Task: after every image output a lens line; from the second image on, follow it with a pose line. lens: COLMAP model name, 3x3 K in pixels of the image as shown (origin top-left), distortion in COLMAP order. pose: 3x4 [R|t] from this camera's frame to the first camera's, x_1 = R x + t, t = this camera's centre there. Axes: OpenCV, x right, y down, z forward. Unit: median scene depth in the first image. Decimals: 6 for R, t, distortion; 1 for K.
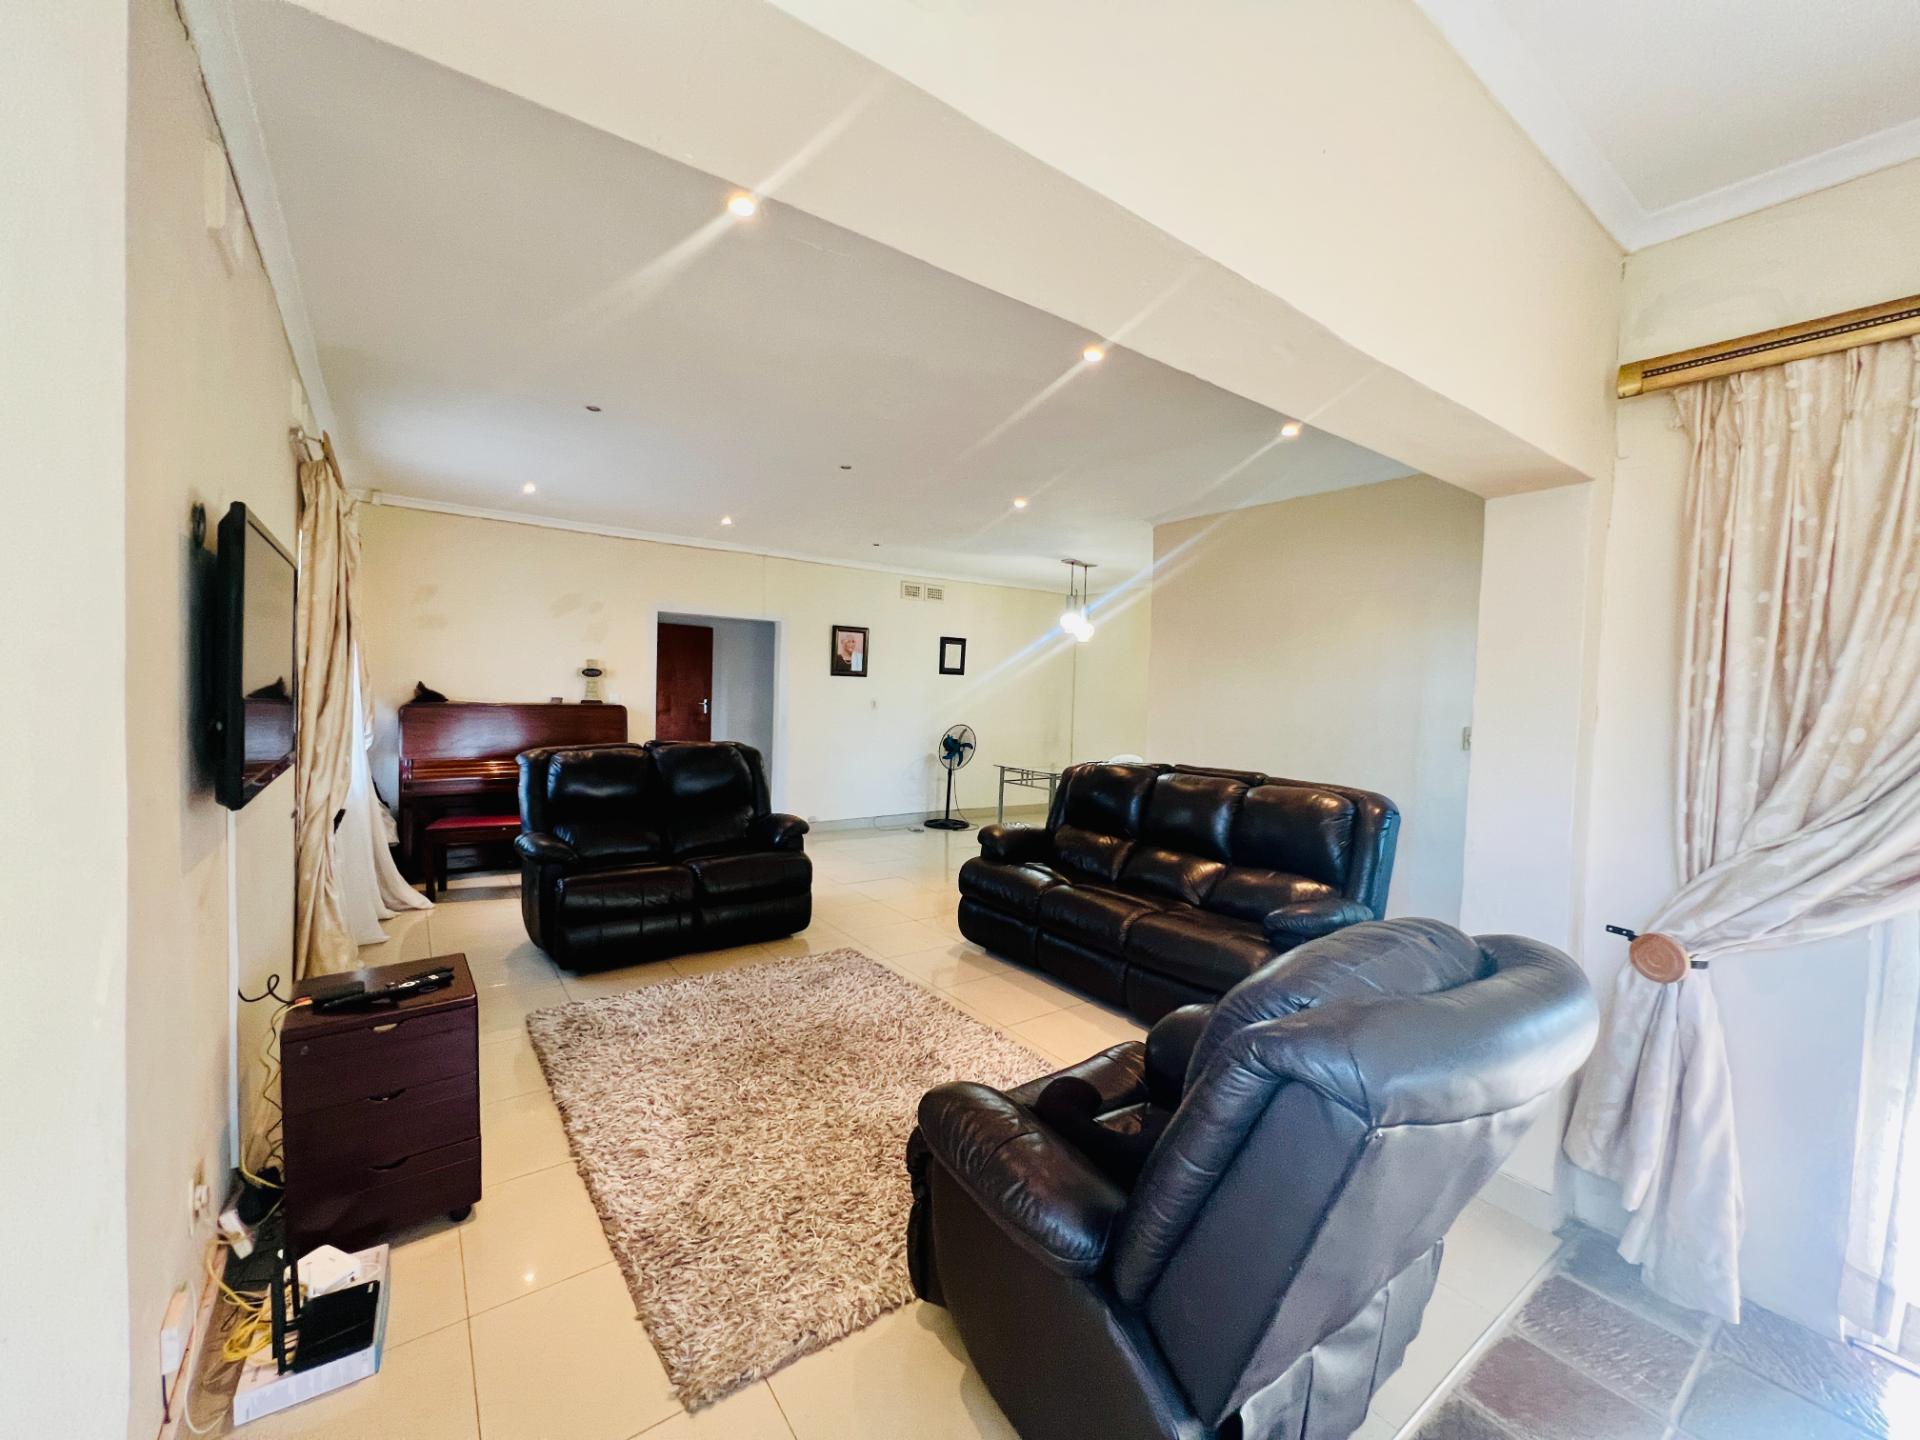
lens RADIAL K [[771.8, 0, 960.0], [0, 771.8, 720.0], [0, 0, 1]] dist [0.003211, 0.000383]
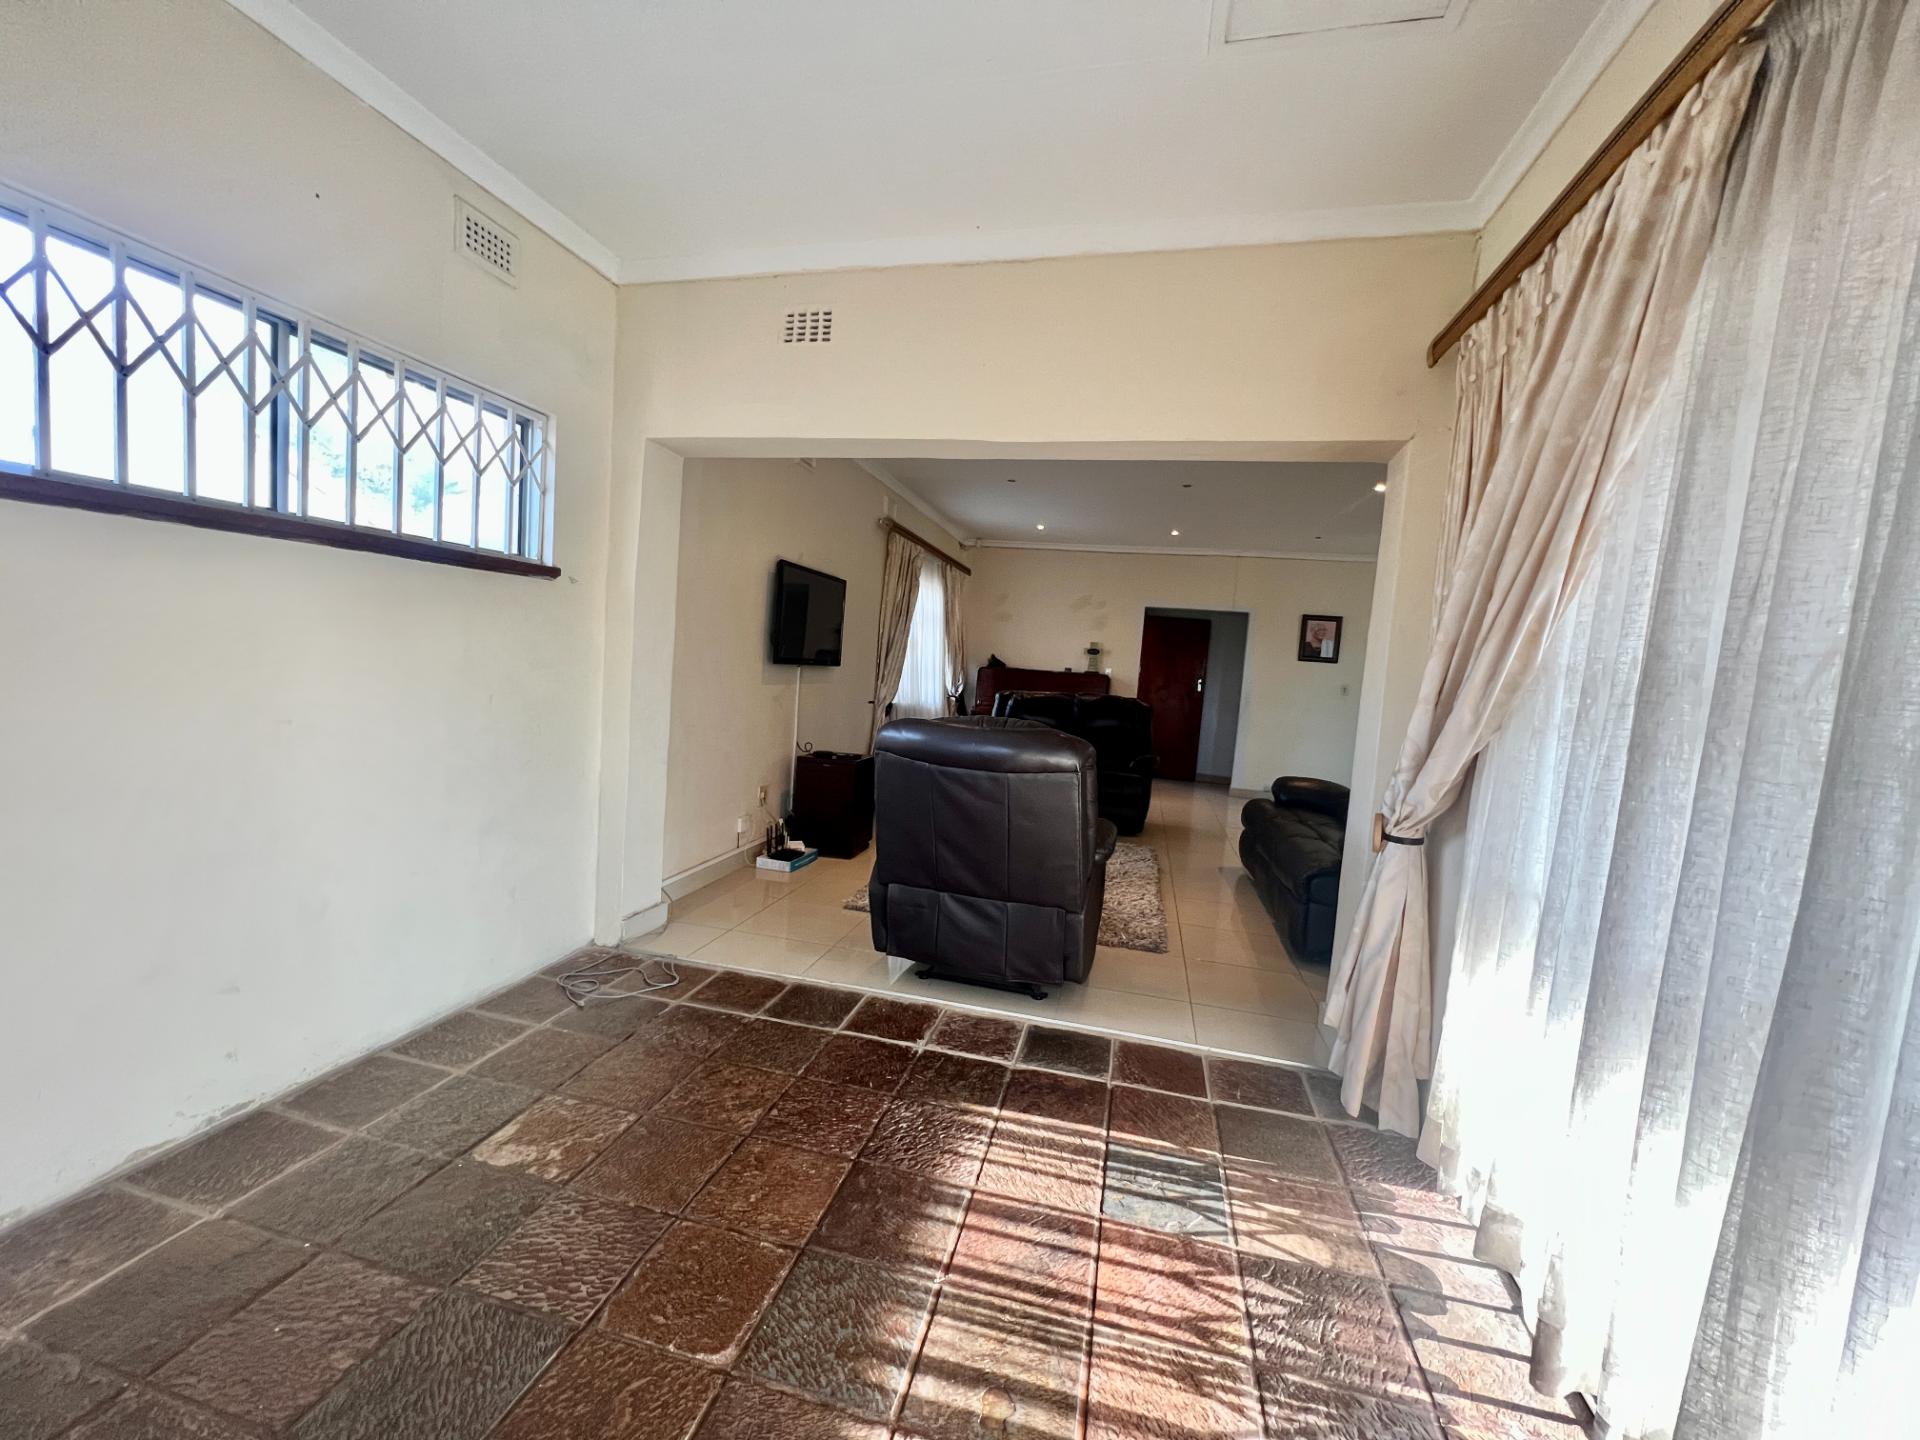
lens RADIAL K [[771.8, 0, 960.0], [0, 771.8, 720.0], [0, 0, 1]] dist [0.003211, 0.000383]
pose [[0.649894, 0.076395, -0.756175, 0.356570], [-0.085610, 0.995962, 0.027043, 0.037872], [0.755188, 0.047161, 0.653810, -0.076876]]
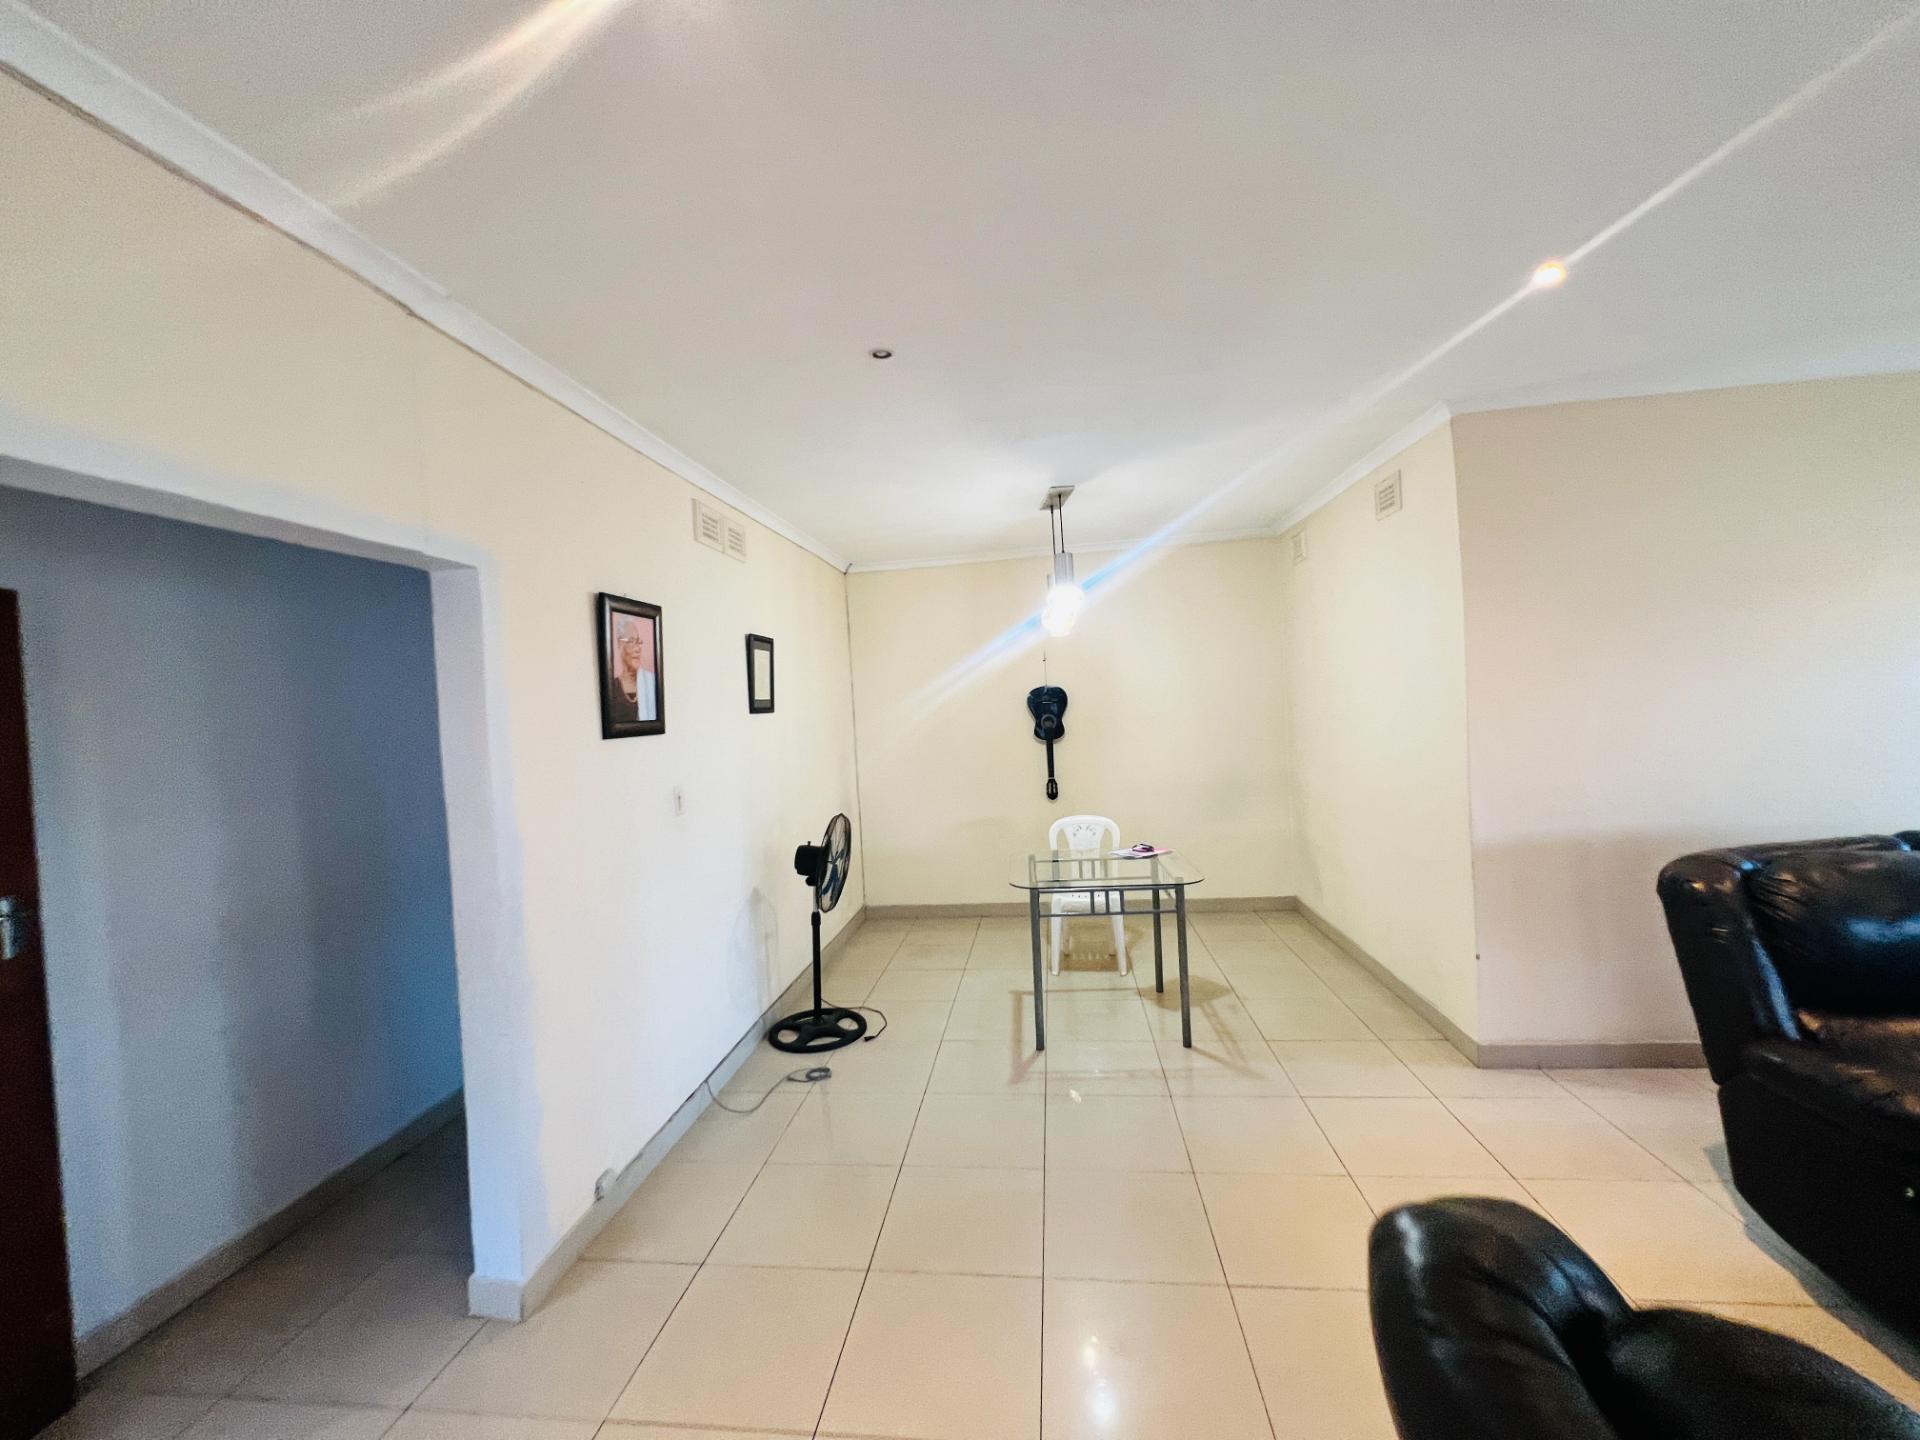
lens RADIAL K [[771.8, 0, 960.0], [0, 771.8, 720.0], [0, 0, 1]] dist [0.003211, 0.000383]
pose [[0.675482, -0.081197, 0.732892, -0.310167], [0.102853, 0.994577, 0.015393, -0.054930], [-0.730168, 0.064982, 0.680171, 0.648913]]
